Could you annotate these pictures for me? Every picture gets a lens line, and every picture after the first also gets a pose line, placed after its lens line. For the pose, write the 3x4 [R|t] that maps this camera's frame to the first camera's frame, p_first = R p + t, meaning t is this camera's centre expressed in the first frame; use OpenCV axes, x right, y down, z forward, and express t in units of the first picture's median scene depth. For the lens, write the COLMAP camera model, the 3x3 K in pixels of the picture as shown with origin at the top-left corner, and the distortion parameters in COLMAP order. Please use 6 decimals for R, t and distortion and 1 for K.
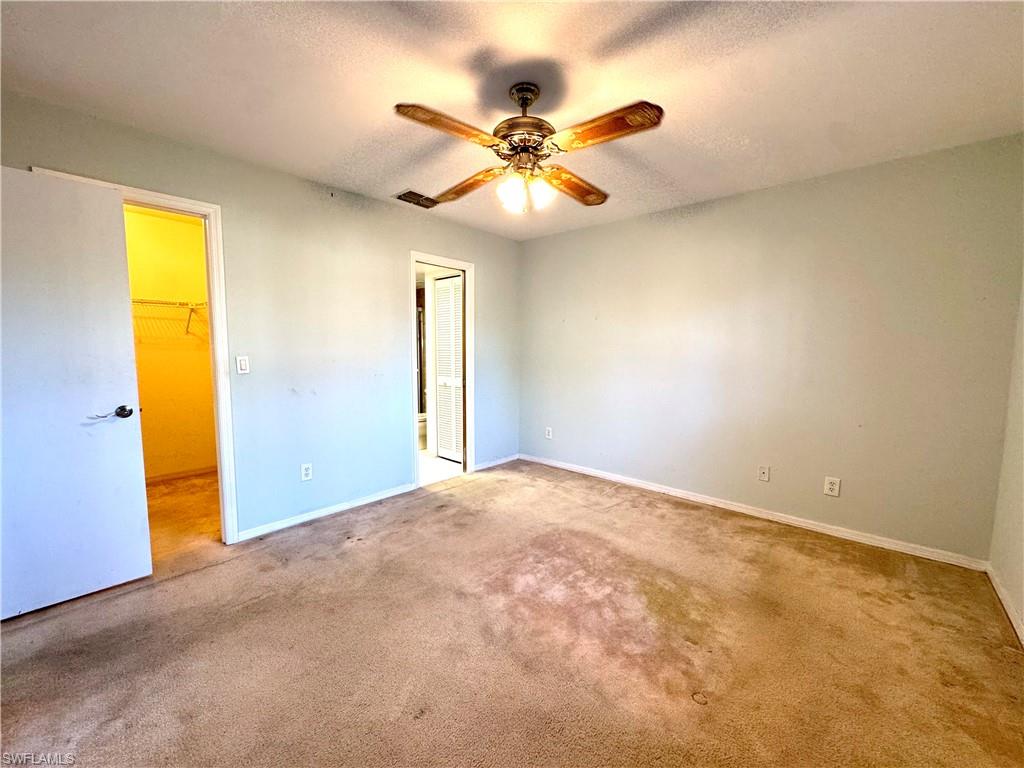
lens RADIAL K [[405.5, 0, 512.6], [0, 405.5, 385.0], [0, 0, 1]] dist [-0.005953, 0.000278]
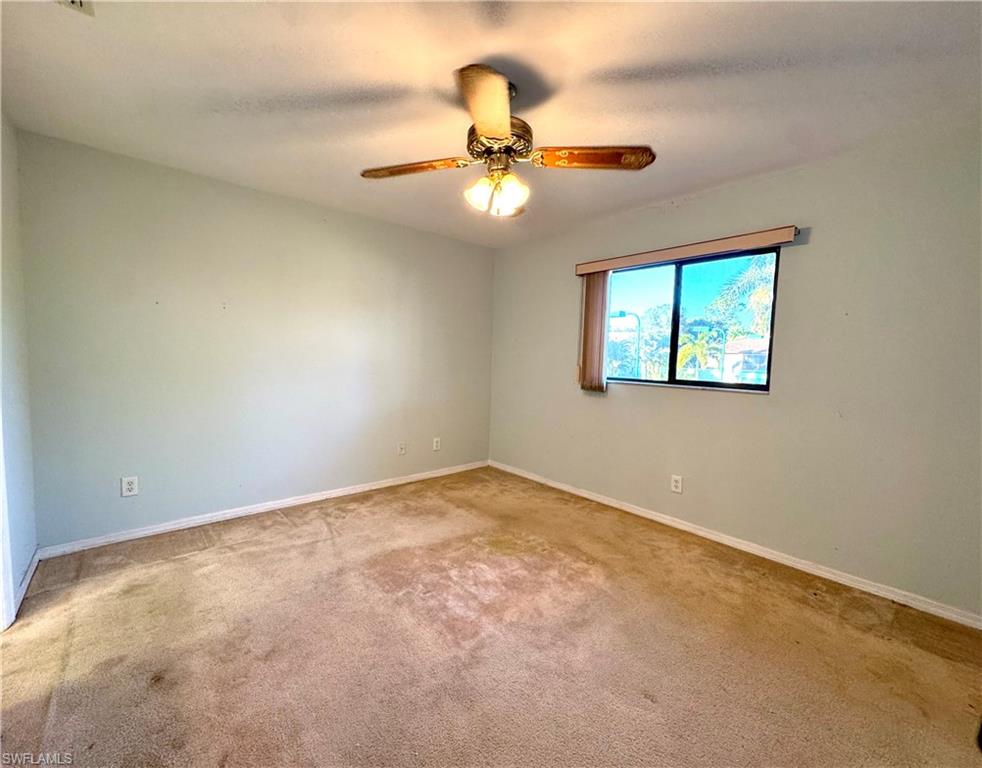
lens RADIAL K [[407.1, 0, 471.7], [0, 407.1, 385.2], [0, 0, 1]] dist [-0.002206, -0.000267]
pose [[0.156430, -0.078705, 0.984548, -0.566881], [0.069215, 0.995243, 0.068563, -0.050280], [-0.985261, 0.057420, 0.161133, 0.548480]]
